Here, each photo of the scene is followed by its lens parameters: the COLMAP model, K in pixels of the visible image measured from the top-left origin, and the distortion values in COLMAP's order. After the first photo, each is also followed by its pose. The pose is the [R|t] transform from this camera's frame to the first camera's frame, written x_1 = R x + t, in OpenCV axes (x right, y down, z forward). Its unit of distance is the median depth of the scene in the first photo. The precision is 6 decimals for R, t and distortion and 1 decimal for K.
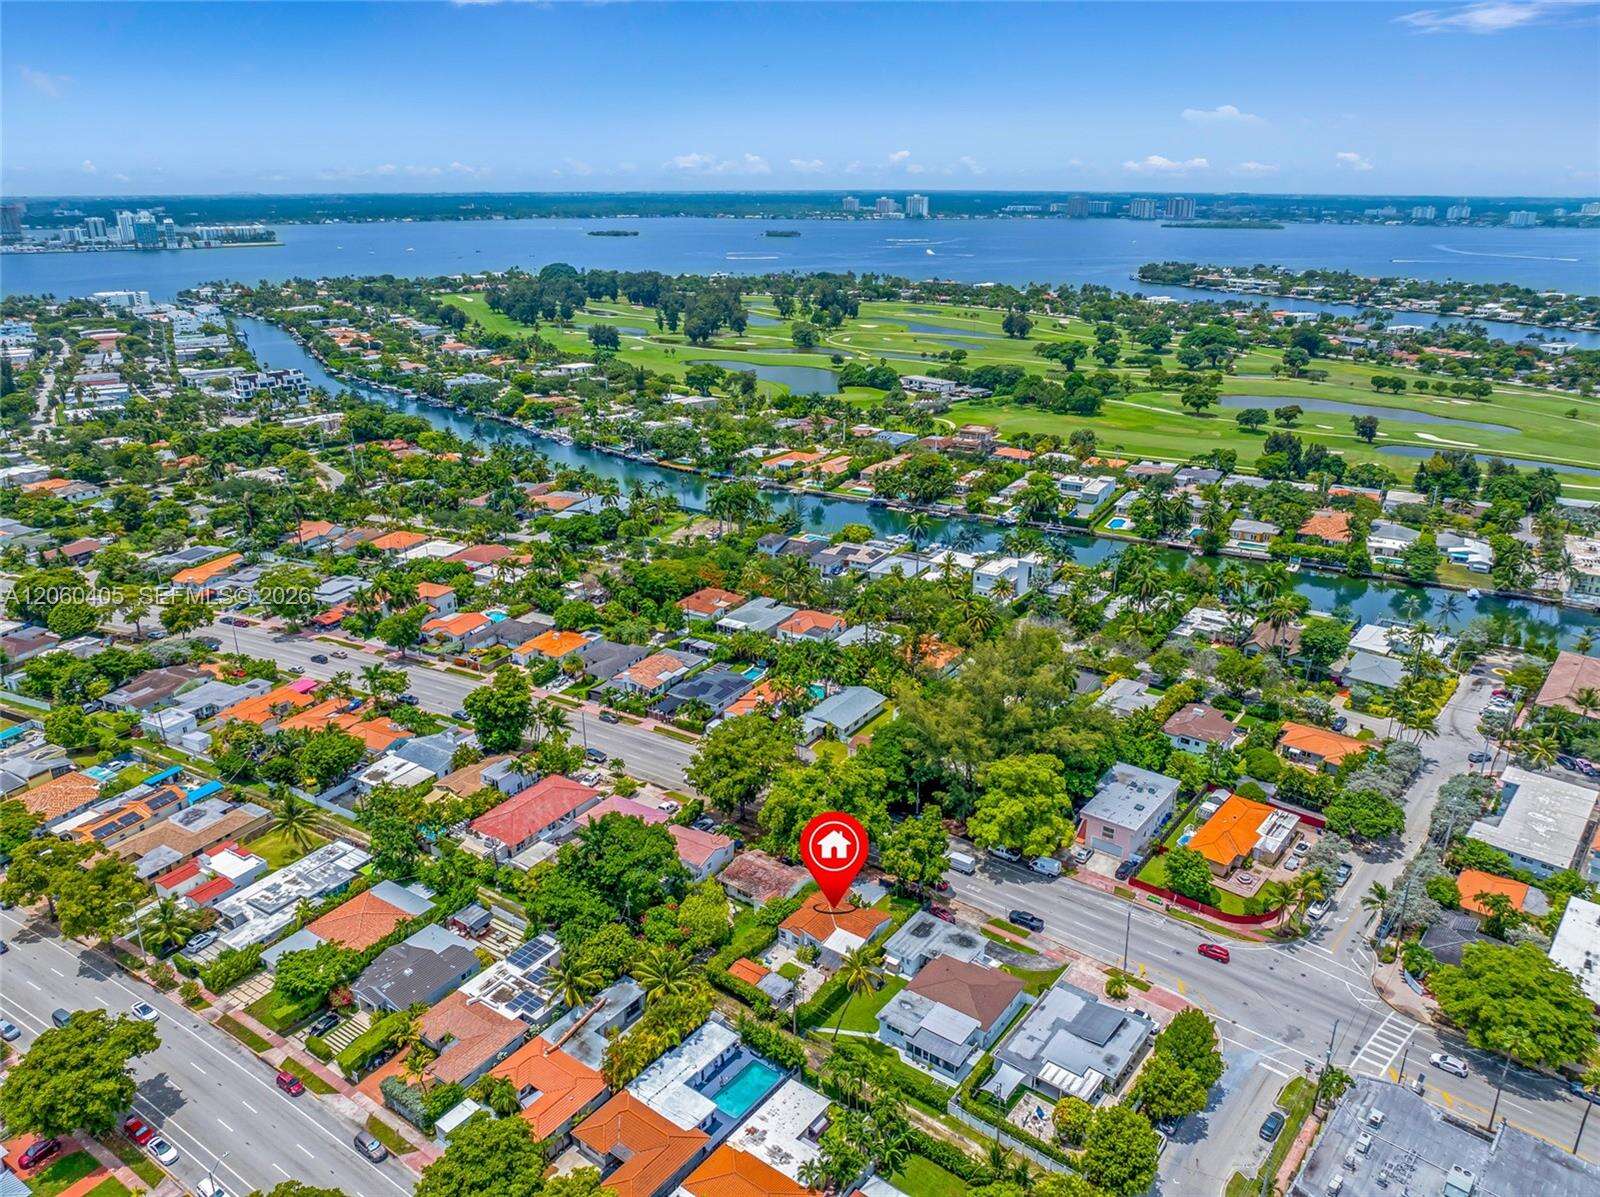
lens RADIAL K [[1129.7, 0, 804.4], [0, 1129.7, 596.4], [0, 0, 1]] dist [-0.030080, -0.000764]
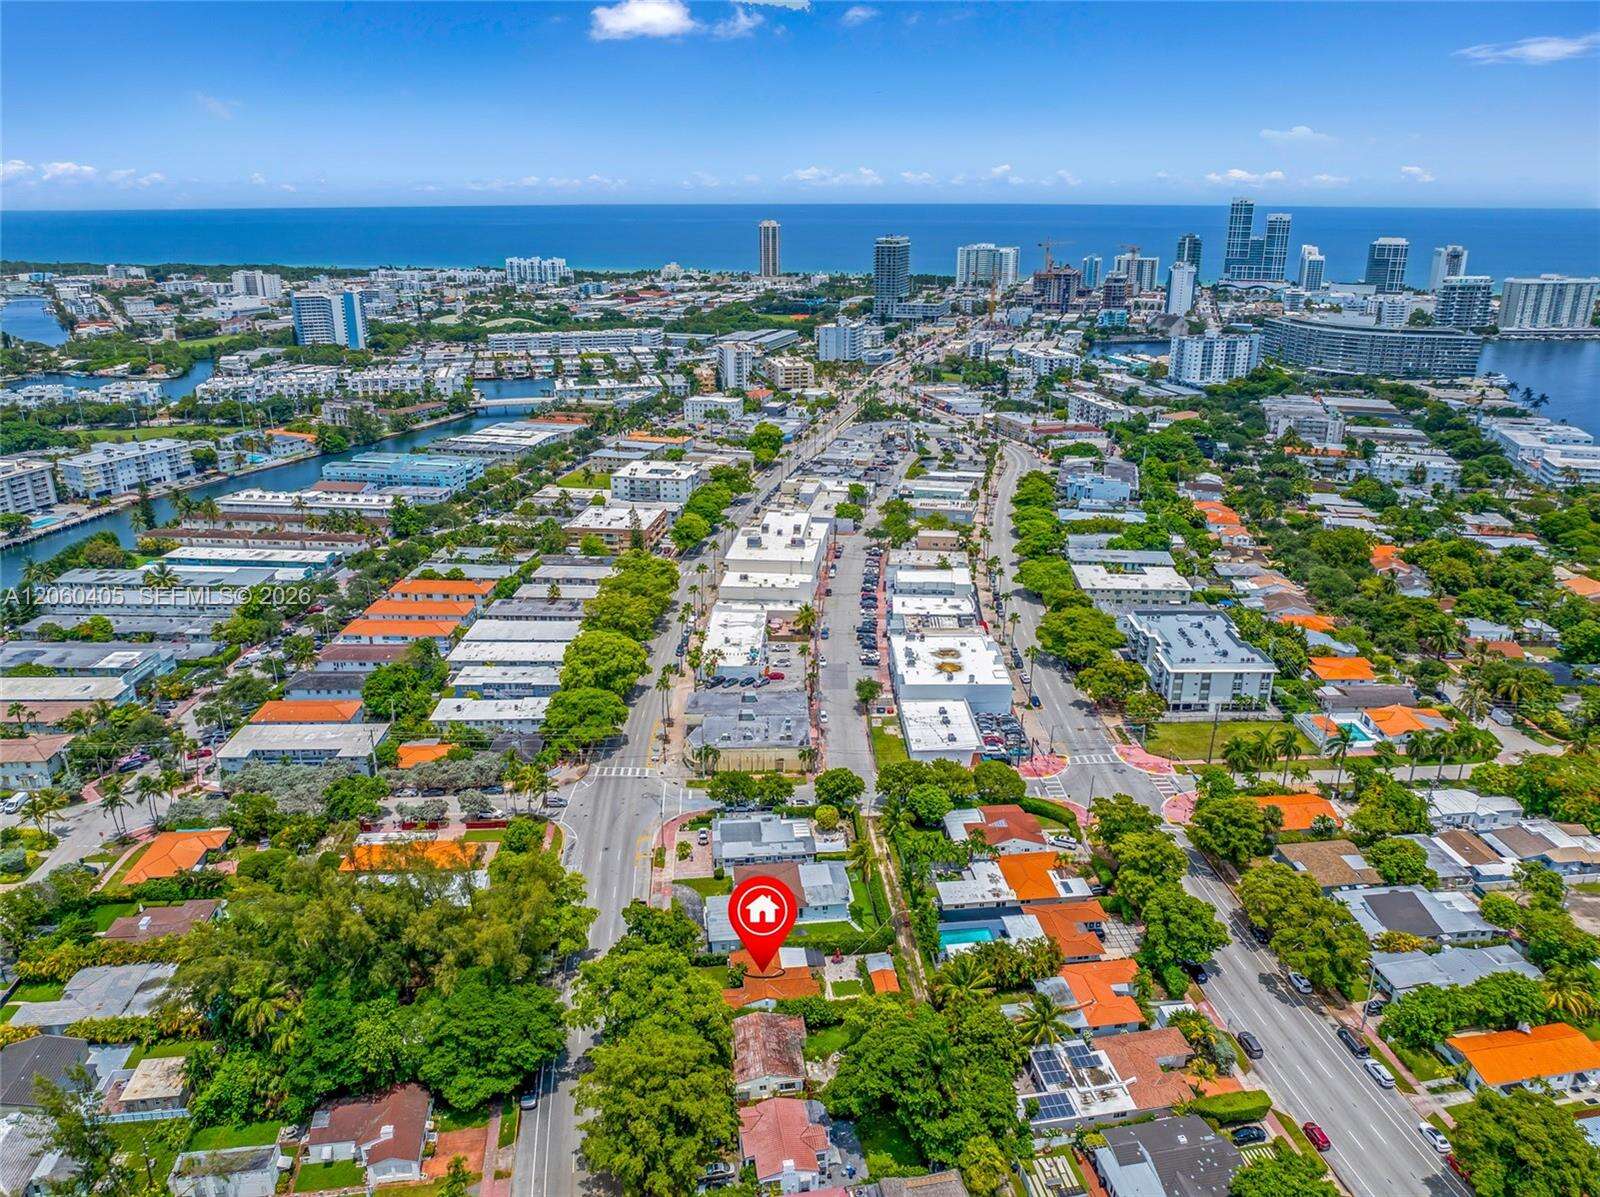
lens RADIAL K [[1108.0, 0, 802.0], [0, 1108.0, 674.2], [0, 0, 1]] dist [-0.023007, -0.000324]
pose [[-0.691411, -0.287187, 0.662929, -0.268656], [0.248766, 0.766848, 0.591659, -0.234528], [-0.678282, 0.573994, -0.458765, 0.607960]]
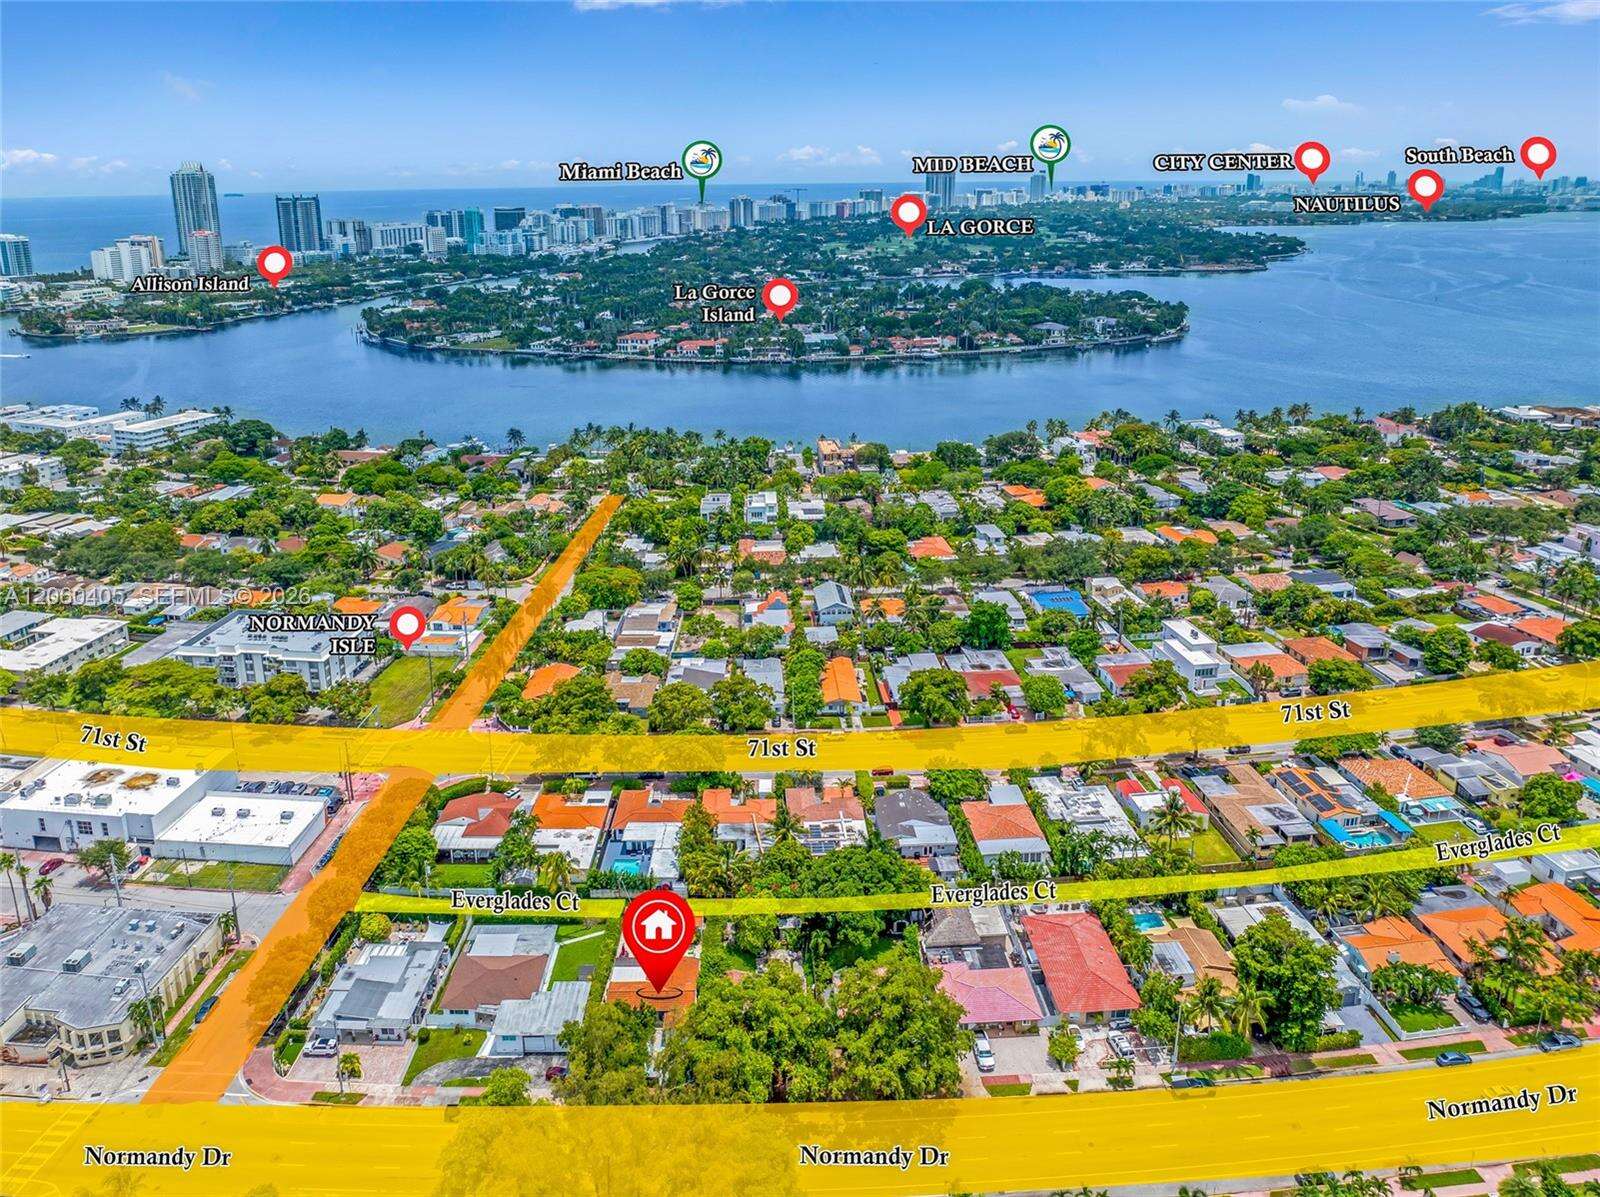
lens RADIAL K [[1129.7, 0, 804.4], [0, 1129.7, 596.4], [0, 0, 1]] dist [-0.030080, -0.000764]
pose [[-0.794709, 0.218527, -0.566288, 0.185357], [-0.200359, 0.786213, 0.584572, -0.260503], [0.572969, 0.578026, -0.581027, 0.679057]]
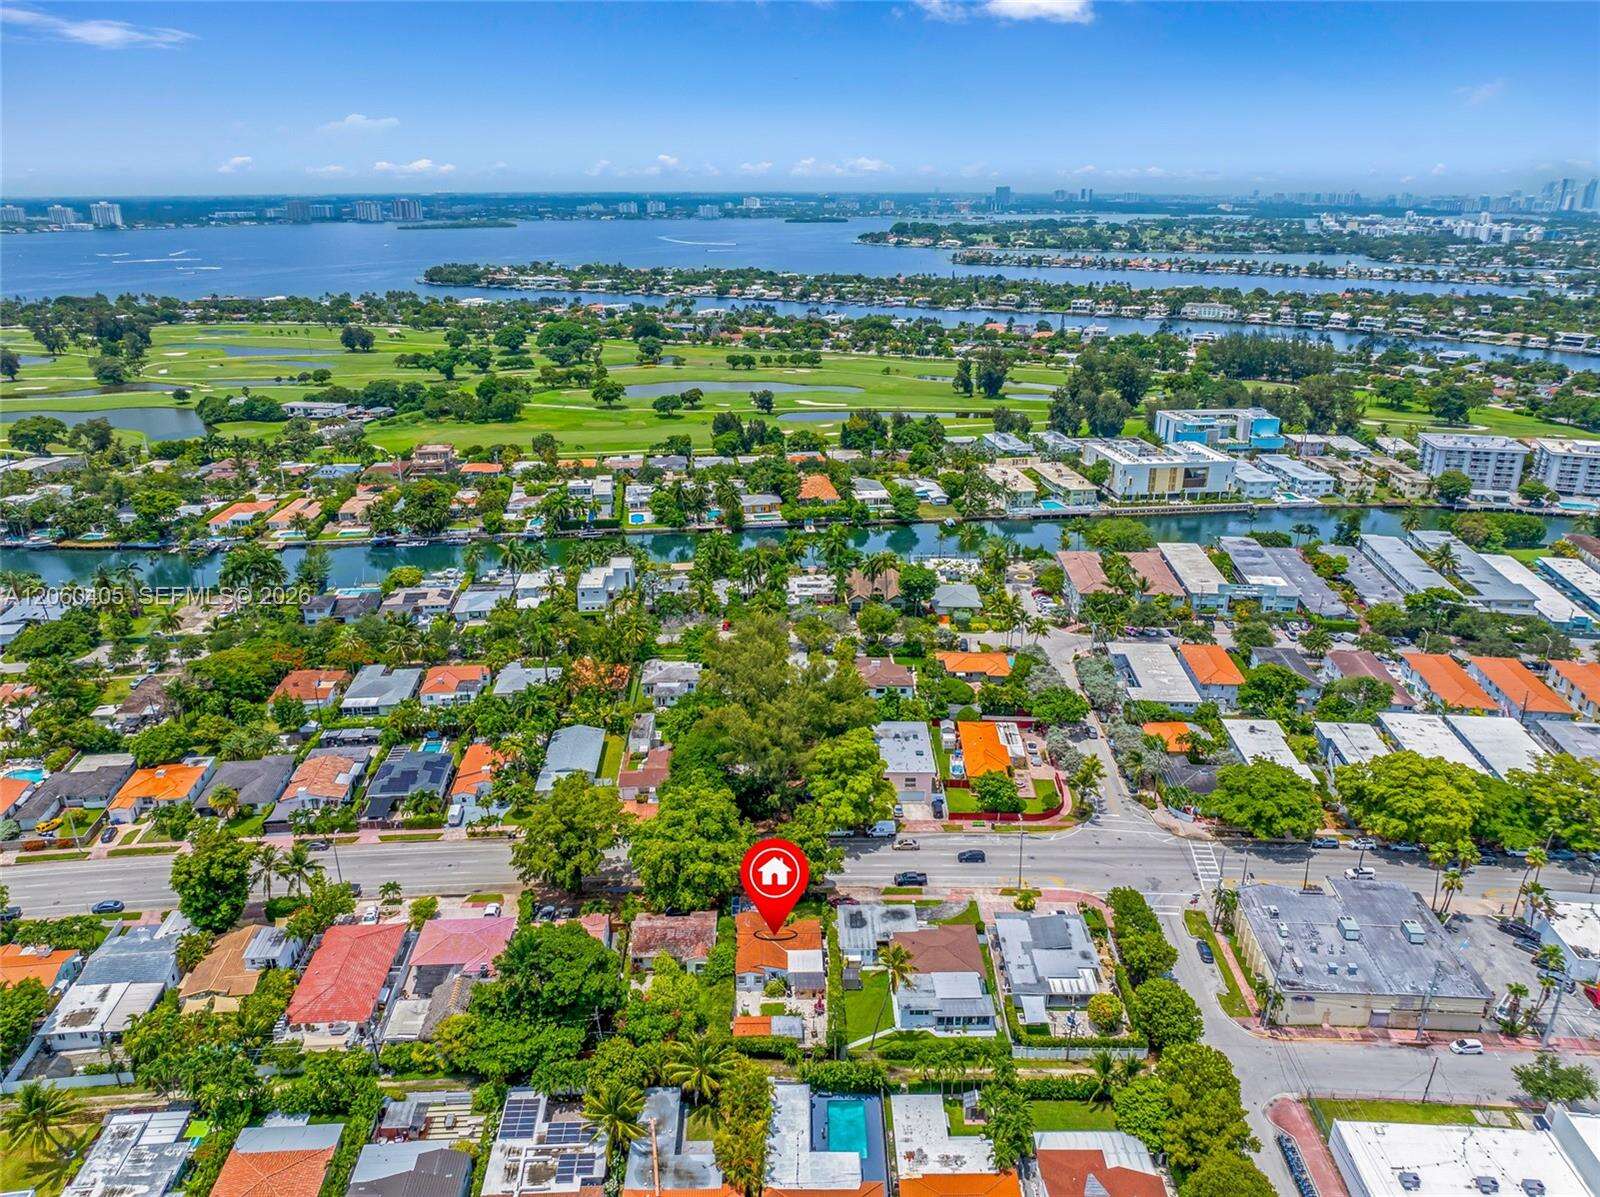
lens RADIAL K [[1135.6, 0, 811.4], [0, 1135.6, 587.3], [0, 0, 1]] dist [-0.033966, 0.003017]
pose [[0.791431, -0.202412, 0.576772, -0.214576], [0.207760, 0.976482, 0.057604, -0.031485], [-0.574868, 0.074240, 0.814871, 0.075938]]
